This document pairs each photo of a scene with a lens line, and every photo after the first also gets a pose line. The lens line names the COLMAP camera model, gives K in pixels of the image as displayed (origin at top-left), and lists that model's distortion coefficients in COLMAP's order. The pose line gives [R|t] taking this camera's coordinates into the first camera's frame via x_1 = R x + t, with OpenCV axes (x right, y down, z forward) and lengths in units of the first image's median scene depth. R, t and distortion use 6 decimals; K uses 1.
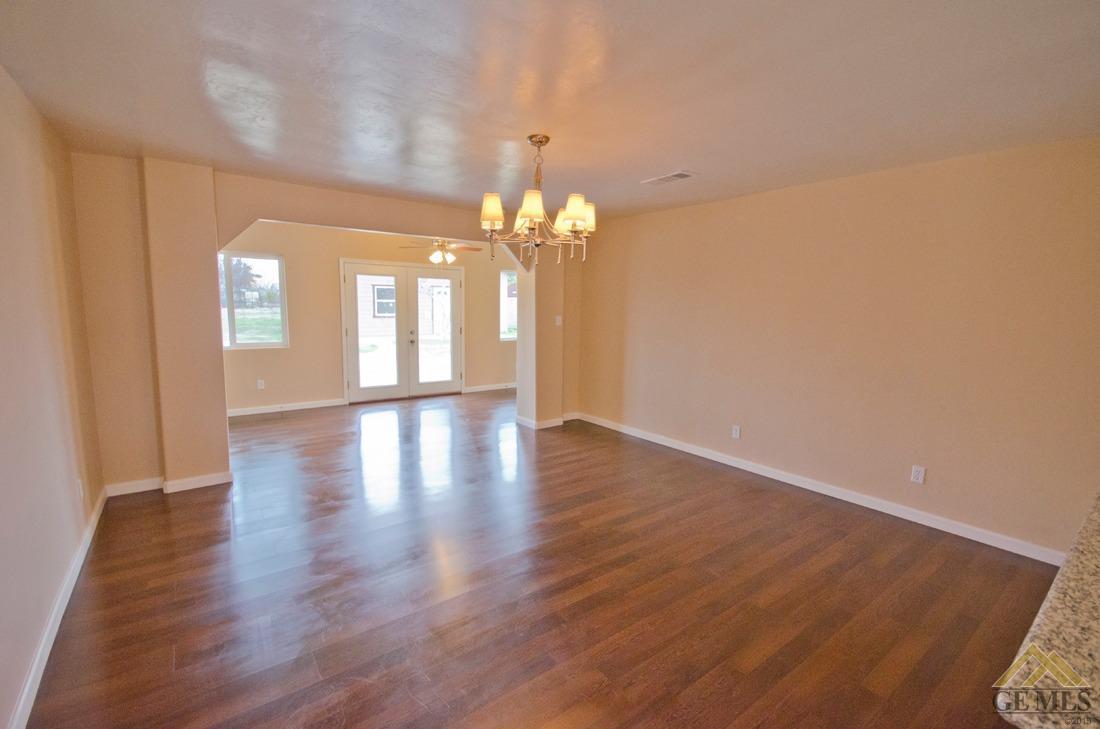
lens RADIAL K [[480.9, 0, 548.4], [0, 480.9, 366.7], [0, 0, 1]] dist [-0.001766, -0.000904]
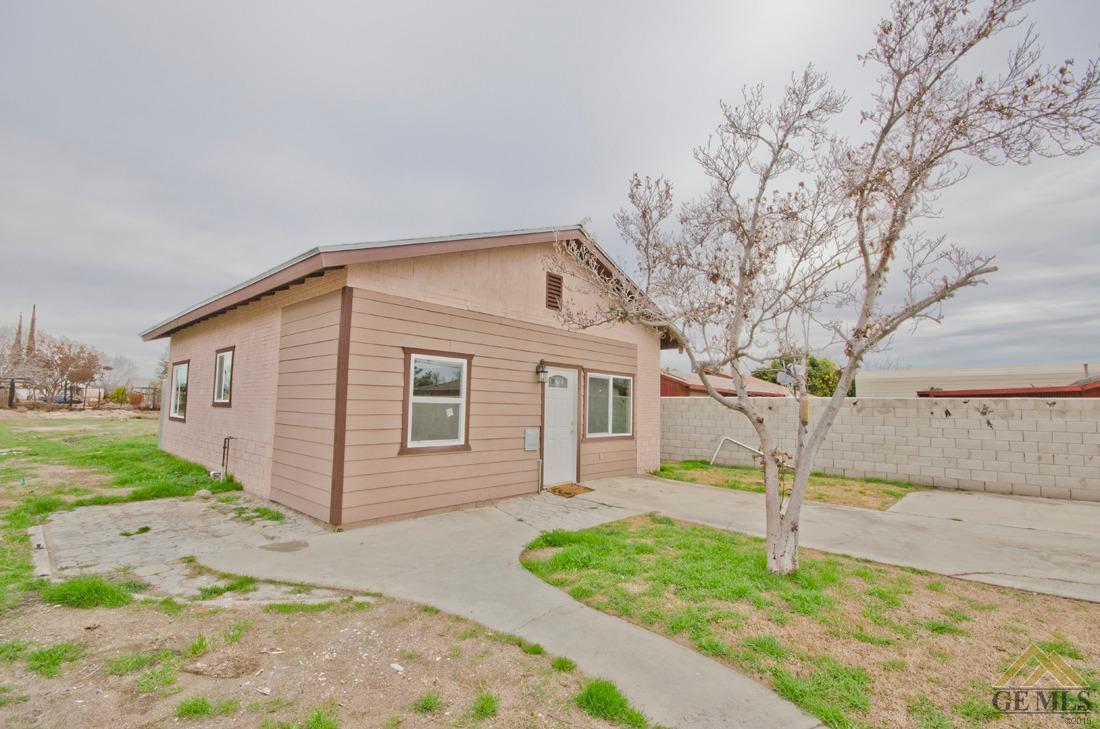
lens RADIAL K [[480.9, 0, 548.4], [0, 480.9, 366.7], [0, 0, 1]] dist [-0.001766, -0.000904]
pose [[0.980994, 0.015733, 0.193397, -1.001981], [0.024492, 0.978695, -0.203854, -0.278965], [-0.192484, 0.204716, 0.959709, 2.043747]]
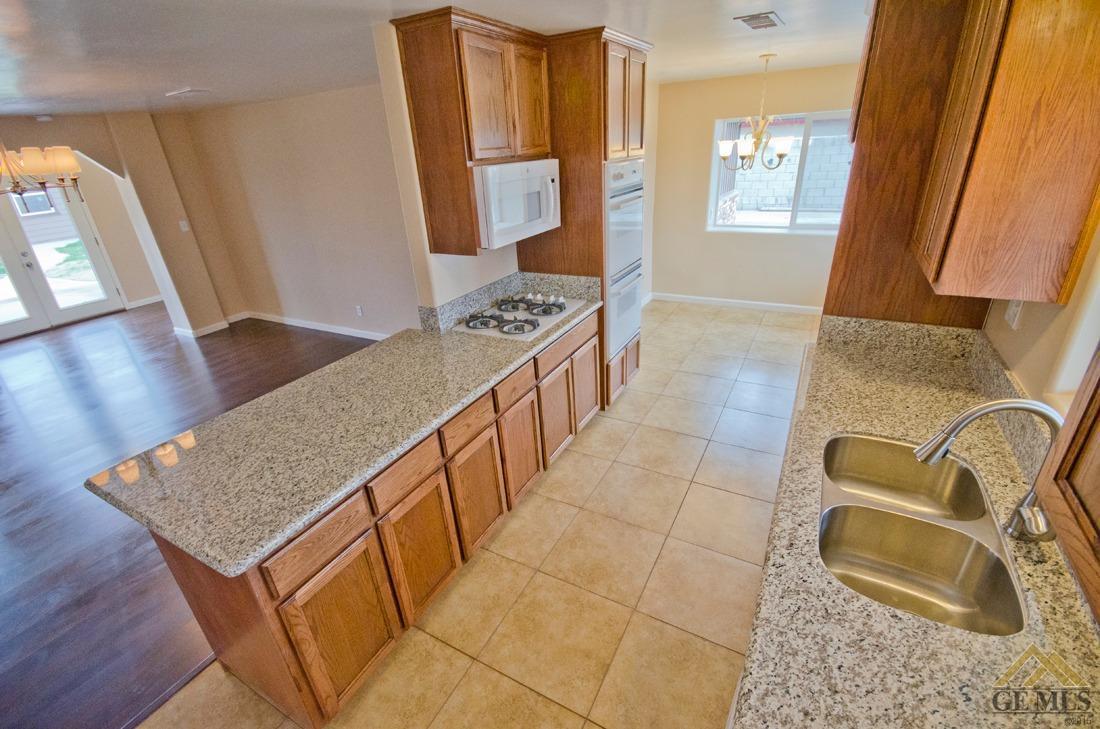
lens RADIAL K [[480.9, 0, 548.4], [0, 480.9, 366.7], [0, 0, 1]] dist [-0.001766, -0.000904]
pose [[0.907324, -0.234549, 0.348928, 0.248646], [0.124532, 0.942611, 0.309801, -0.031726], [-0.401566, -0.237637, 0.884462, -0.202661]]
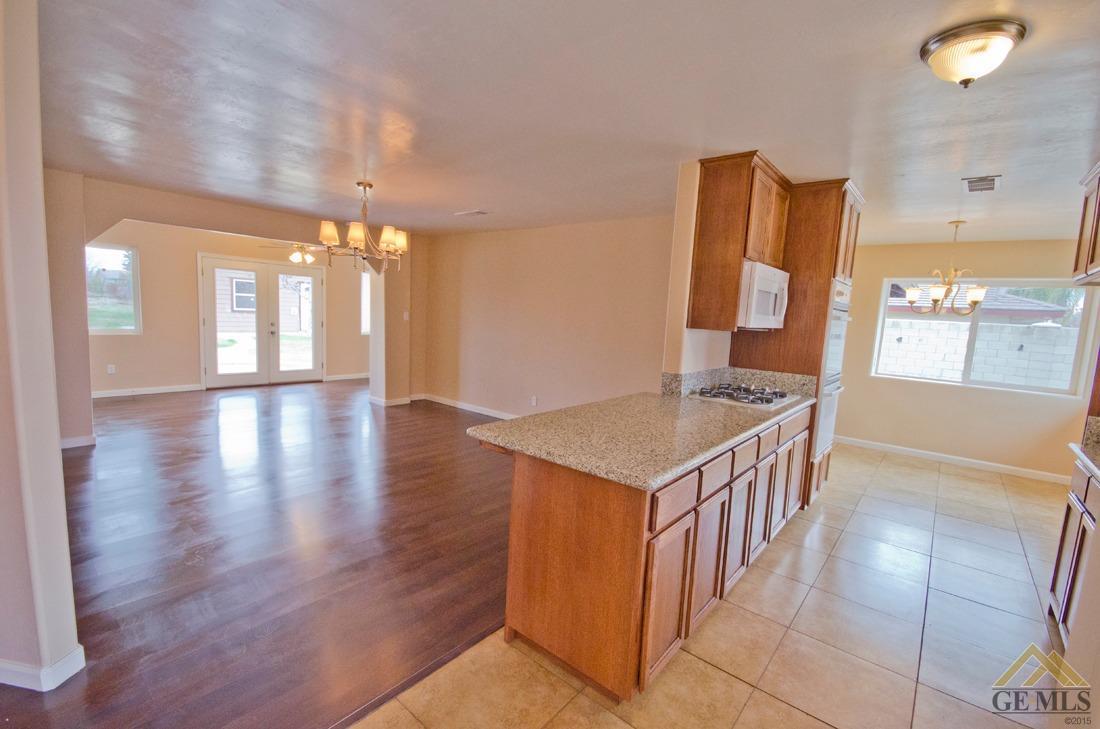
lens RADIAL K [[480.9, 0, 548.4], [0, 480.9, 366.7], [0, 0, 1]] dist [-0.001766, -0.000904]
pose [[0.972184, 0.006095, 0.234138, 0.075940], [-0.004350, 0.999959, -0.007967, 0.033794], [-0.234177, 0.006726, 0.972171, -0.221045]]
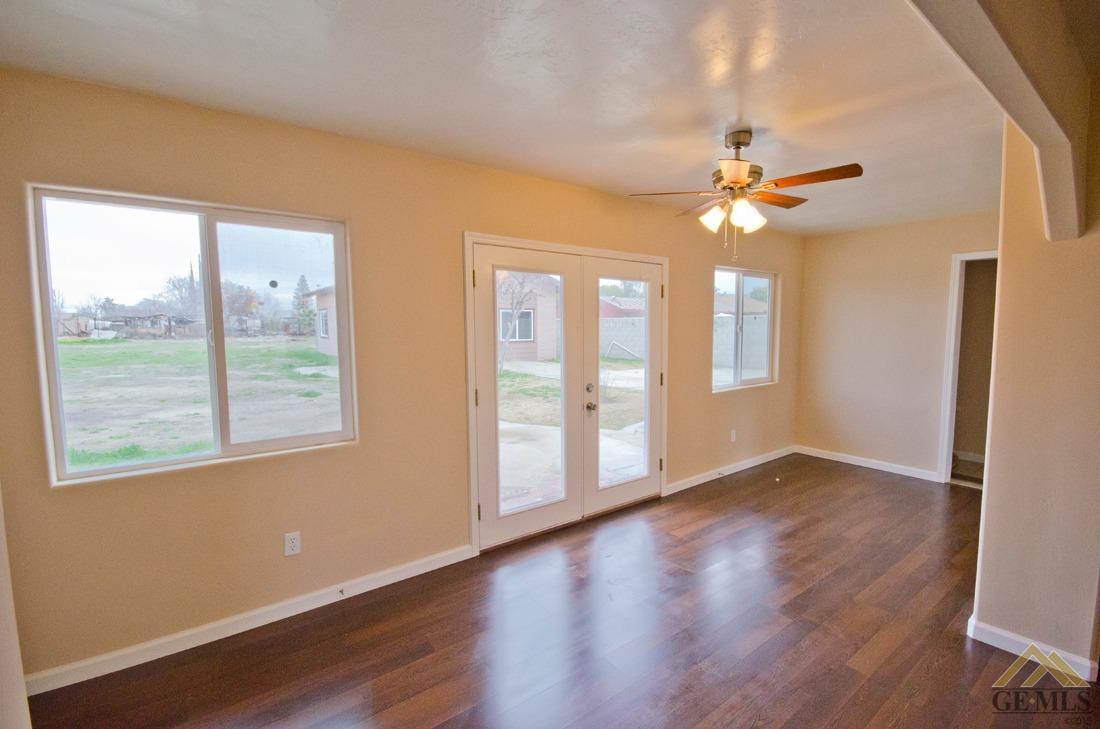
lens RADIAL K [[480.9, 0, 548.4], [0, 480.9, 366.7], [0, 0, 1]] dist [-0.001766, -0.000904]
pose [[0.999720, -0.023590, -0.001894, -0.357064], [0.023488, 0.998817, -0.042568, -0.080867], [0.002896, 0.042511, 0.999092, 0.557722]]
